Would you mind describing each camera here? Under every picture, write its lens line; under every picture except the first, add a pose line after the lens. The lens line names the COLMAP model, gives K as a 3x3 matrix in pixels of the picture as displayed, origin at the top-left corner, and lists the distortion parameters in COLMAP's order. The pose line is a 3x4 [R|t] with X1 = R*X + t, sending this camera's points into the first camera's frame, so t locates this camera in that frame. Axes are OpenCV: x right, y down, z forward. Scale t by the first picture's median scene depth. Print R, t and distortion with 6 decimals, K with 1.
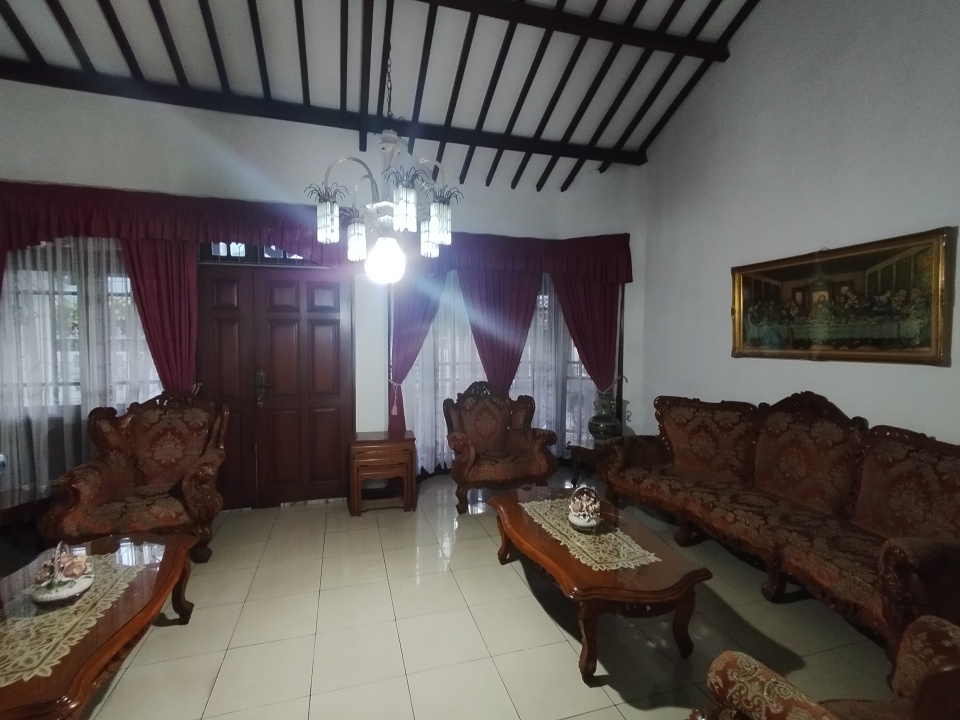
lens RADIAL K [[442.6, 0, 475.1], [0, 442.6, 357.1], [0, 0, 1]] dist [-0.000727, 0.000788]
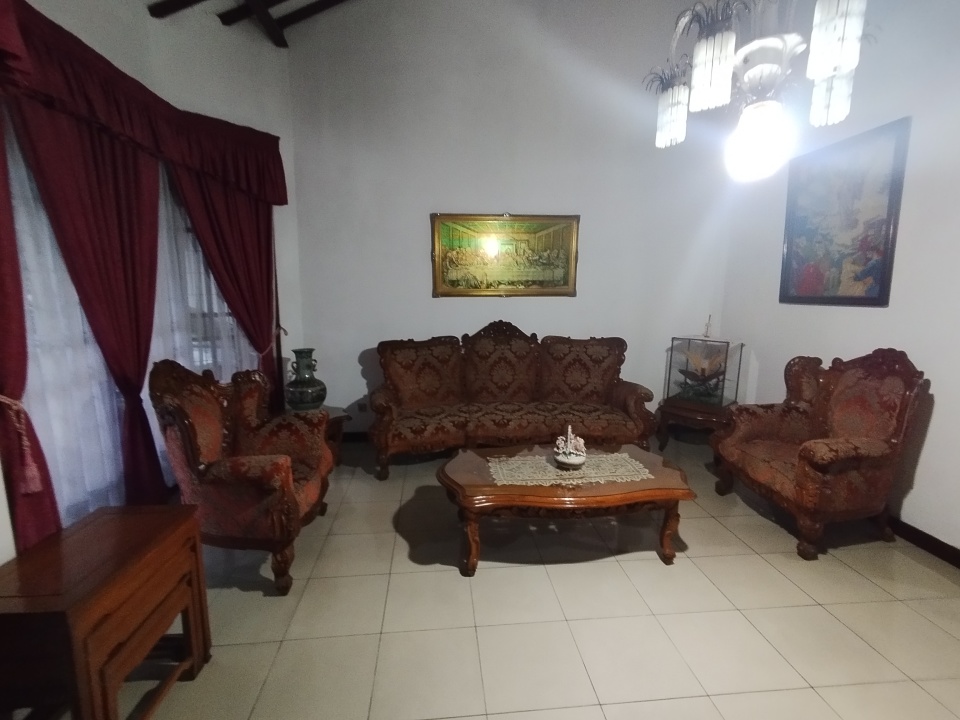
lens RADIAL K [[442.6, 0, 477.5], [0, 442.6, 358.2], [0, 0, 1]] dist [-0.000727, 0.000788]
pose [[0.173179, -0.145184, 0.974131, -0.579779], [0.038451, 0.989318, 0.140612, 0.000104], [-0.984139, 0.013105, 0.176912, 0.822051]]
